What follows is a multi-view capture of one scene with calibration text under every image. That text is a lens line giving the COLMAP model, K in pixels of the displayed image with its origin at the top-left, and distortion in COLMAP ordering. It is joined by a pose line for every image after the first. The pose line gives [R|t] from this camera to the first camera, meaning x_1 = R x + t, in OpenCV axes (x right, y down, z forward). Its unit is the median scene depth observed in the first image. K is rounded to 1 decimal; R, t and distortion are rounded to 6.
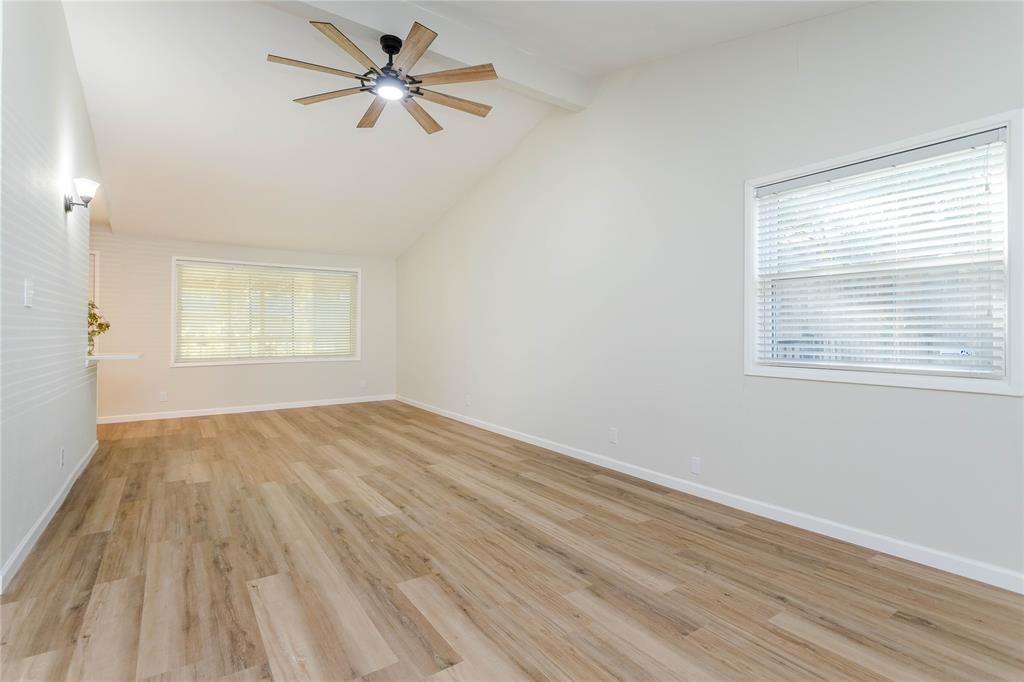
lens RADIAL K [[488.7, 0, 507.8], [0, 488.7, 332.7], [0, 0, 1]] dist [0.003002, 0.001268]
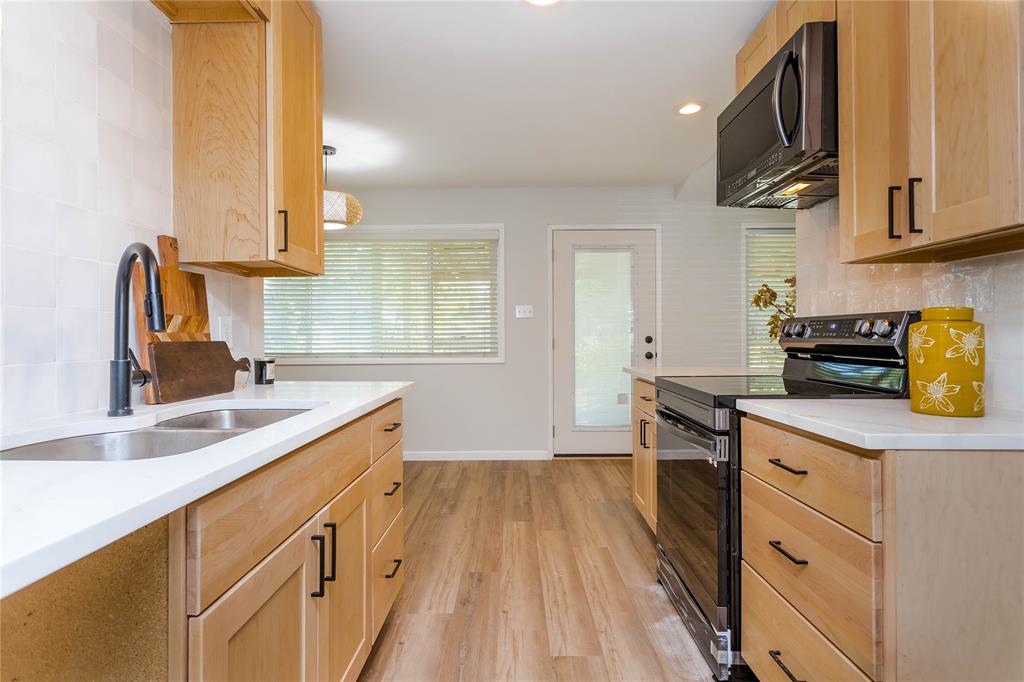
lens RADIAL K [[536.4, 0, 506.7], [0, 536.4, 335.6], [0, 0, 1]] dist [0.000379, 0.000401]
pose [[0.819908, -0.001936, -0.572491, -1.125142], [0.003232, 0.999994, 0.001246, -0.003544], [0.572486, -0.002872, 0.819910, 0.416619]]
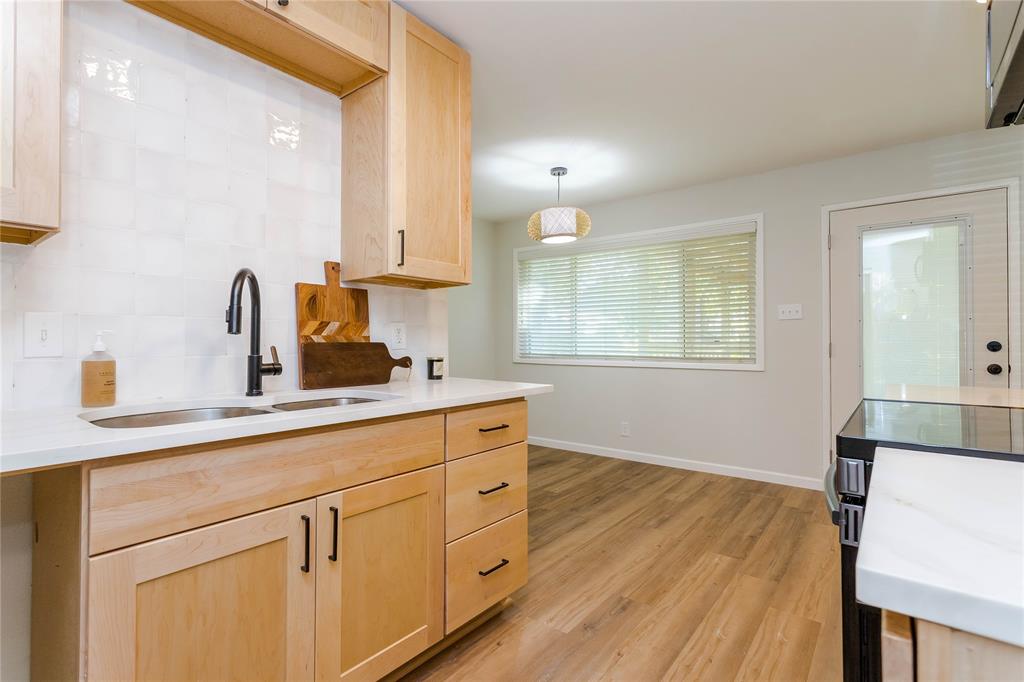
lens RADIAL K [[484.5, 0, 508.0], [0, 484.5, 335.9], [0, 0, 1]] dist [-0.000688, 0.000679]
pose [[0.298684, -0.007662, -0.954321, -1.033475], [-0.000448, 0.999967, -0.008169, -0.001157], [0.954352, 0.002868, 0.298671, 0.706298]]
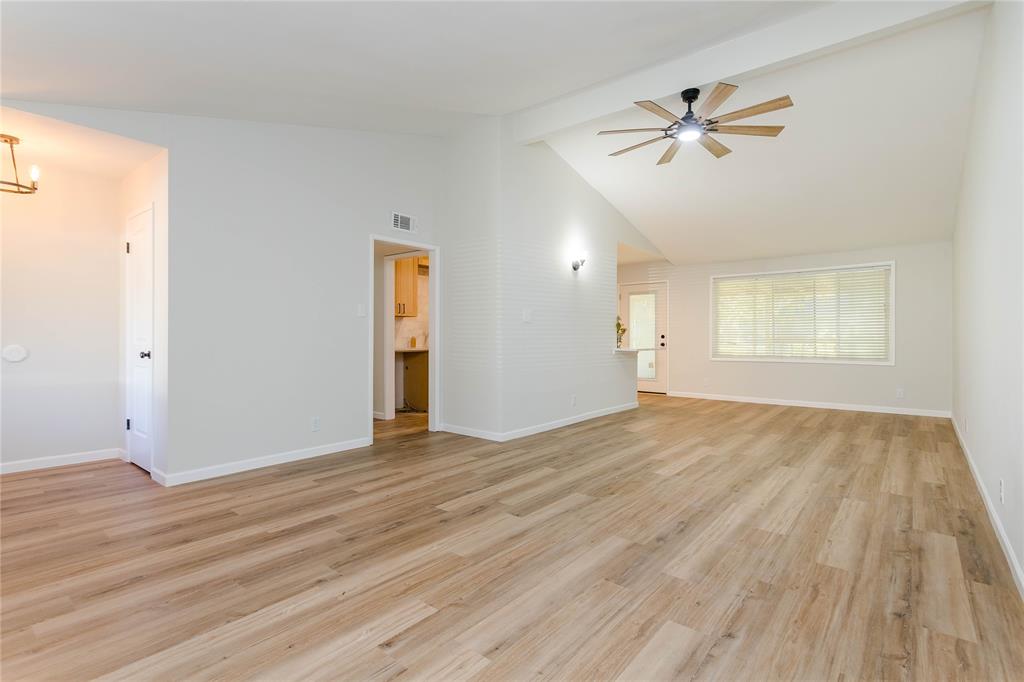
lens RADIAL K [[484.5, 0, 508.0], [0, 484.5, 335.9], [0, 0, 1]] dist [-0.000688, 0.000679]
pose [[0.267168, -0.000652, -0.963650, 0.902617], [0.002006, 0.999998, -0.000120, 0.005813], [0.963648, -0.001901, 0.267168, 0.274682]]
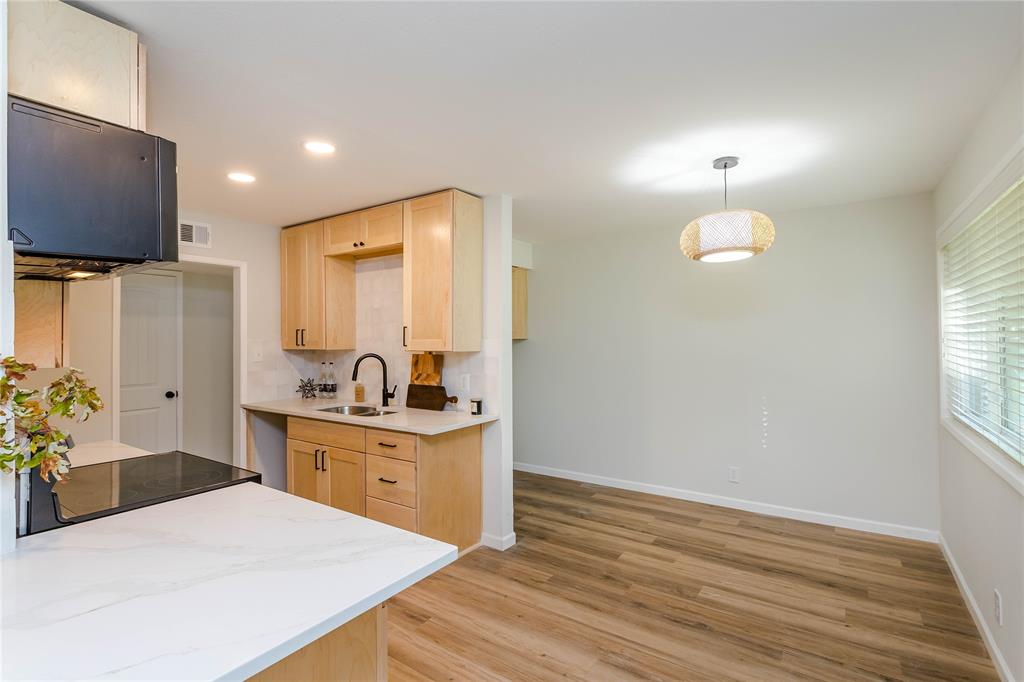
lens RADIAL K [[487.2, 0, 510.5], [0, 487.2, 335.8], [0, 0, 1]] dist [-0.000059, 0.000452]
pose [[-0.930328, 0.005611, -0.366686, -1.475840], [0.009616, 0.999912, -0.009095, -0.108155], [0.366603, -0.011988, -0.930300, 1.908453]]
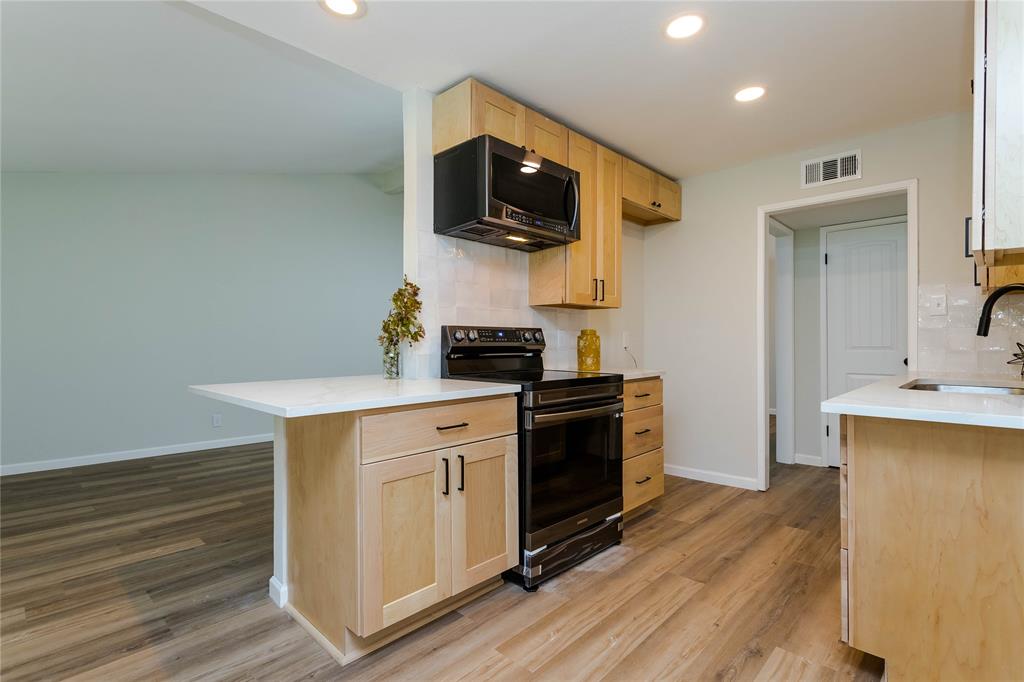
lens RADIAL K [[494.8, 0, 510.1], [0, 494.8, 339.0], [0, 0, 1]] dist [-0.000745, -0.000078]
pose [[-0.212318, 0.005817, 0.977183, -2.106702], [-0.000942, 0.999981, -0.006157, 0.001710], [-0.977200, -0.002228, -0.212309, 1.398191]]
